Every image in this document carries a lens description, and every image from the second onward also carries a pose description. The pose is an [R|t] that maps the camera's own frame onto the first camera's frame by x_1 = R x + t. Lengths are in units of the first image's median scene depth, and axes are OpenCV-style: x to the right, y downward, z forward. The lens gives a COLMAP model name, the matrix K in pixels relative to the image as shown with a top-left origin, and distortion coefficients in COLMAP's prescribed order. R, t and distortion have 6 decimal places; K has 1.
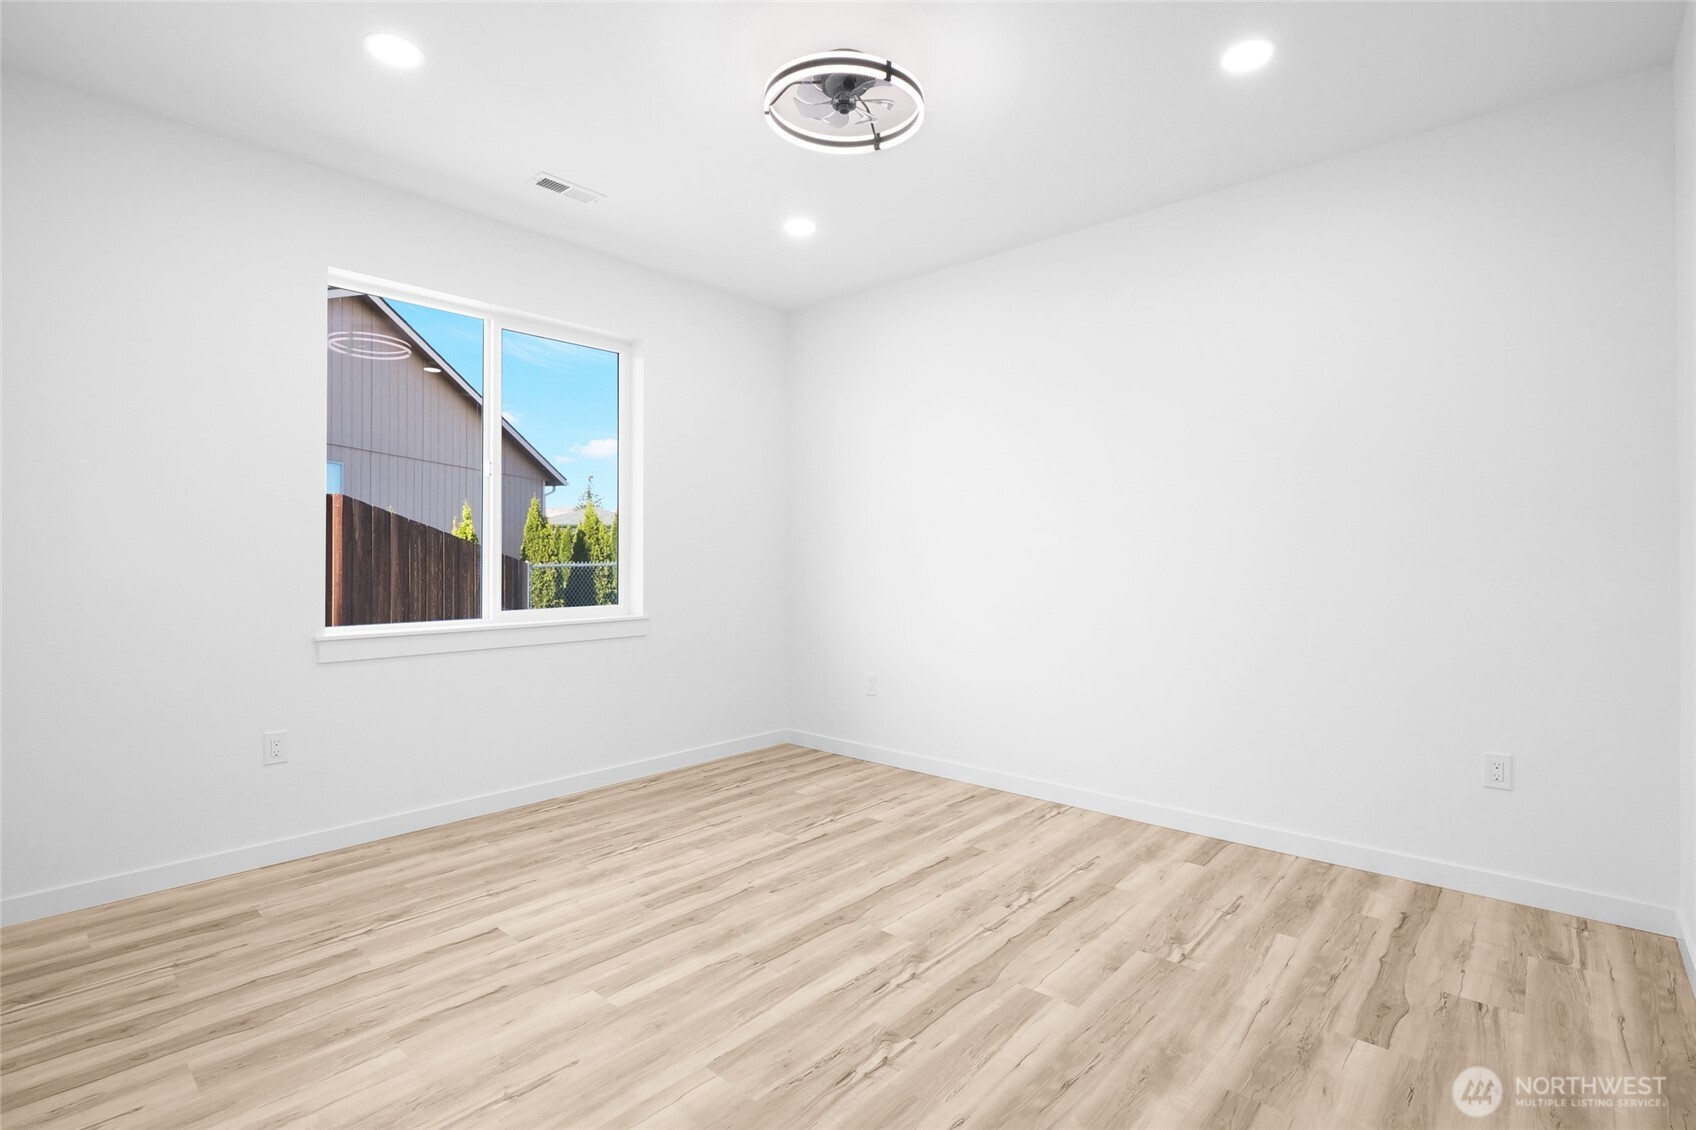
lens RADIAL K [[796.0, 0, 842.6], [0, 796.0, 561.5], [0, 0, 1]] dist [-0.016110, 0.001179]
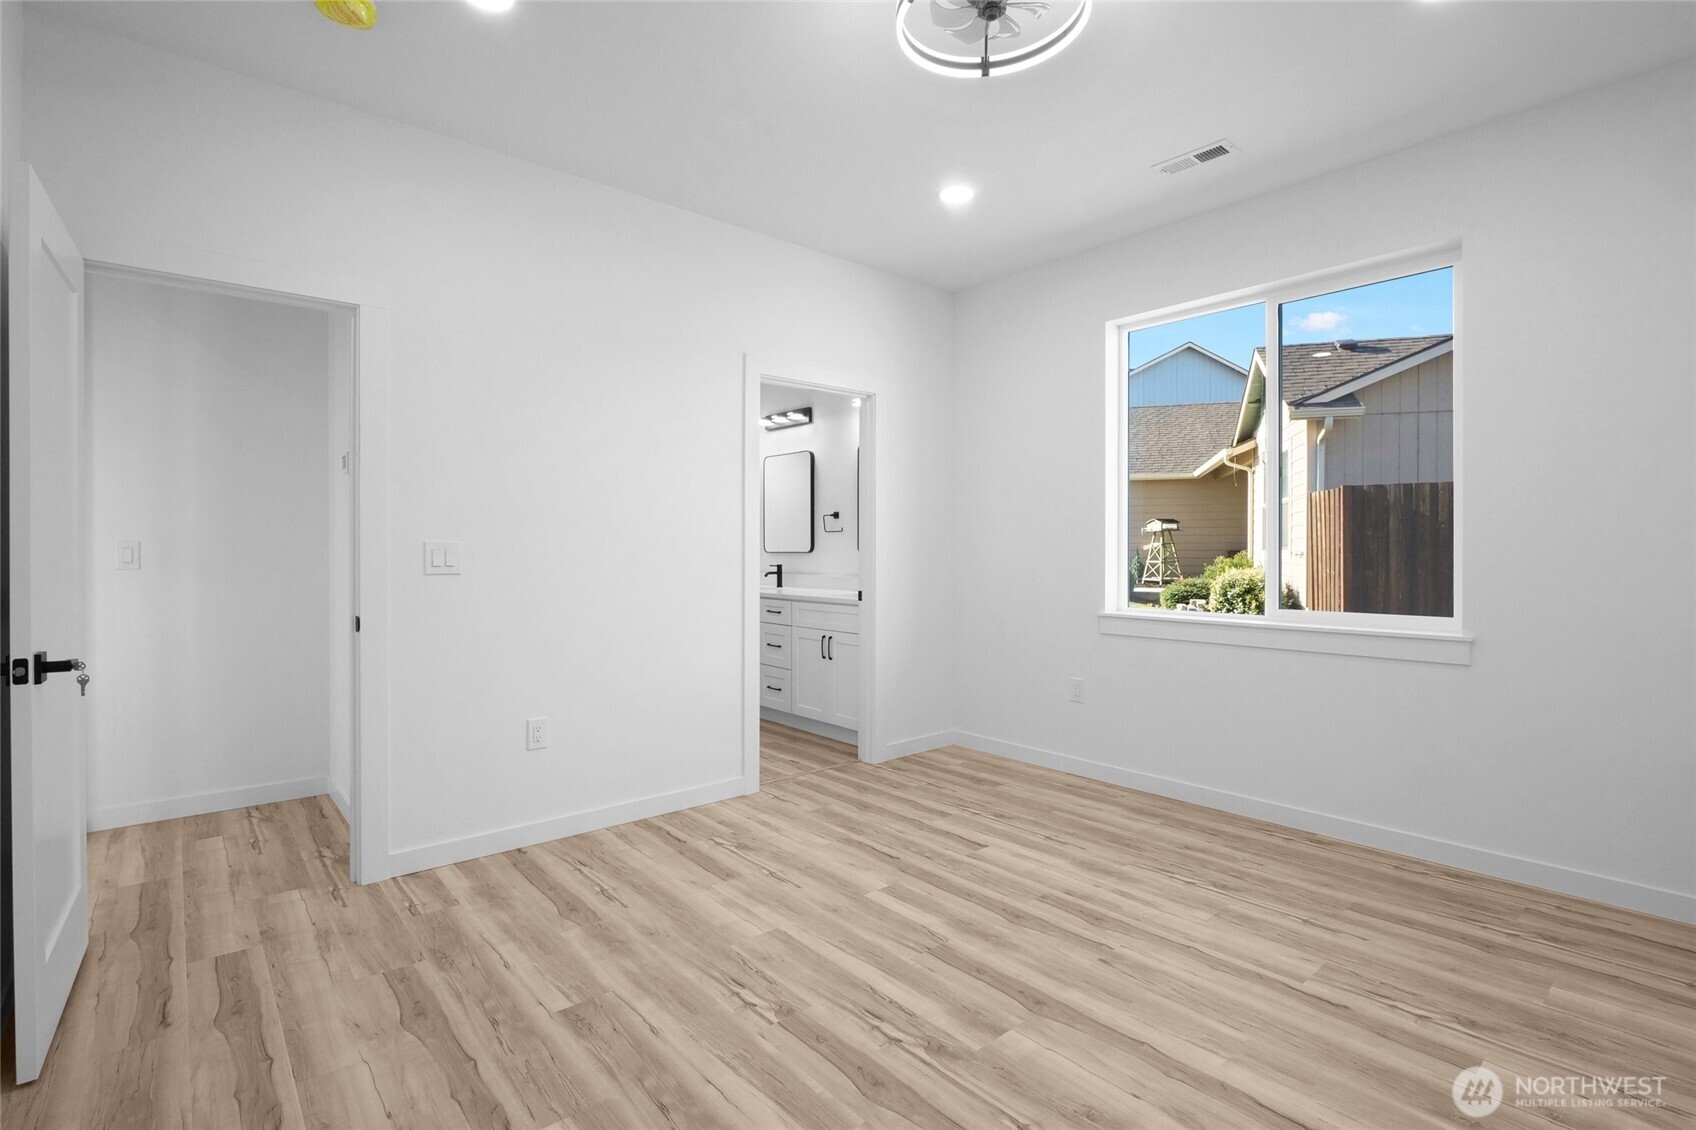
lens RADIAL K [[796.0, 0, 847.9], [0, 796.0, 556.1], [0, 0, 1]] dist [-0.016110, 0.001179]
pose [[-0.128900, 0.006933, -0.991633, 0.721885], [-0.006630, 0.999947, 0.007853, -0.004144], [0.991635, 0.007587, -0.128847, 0.811739]]
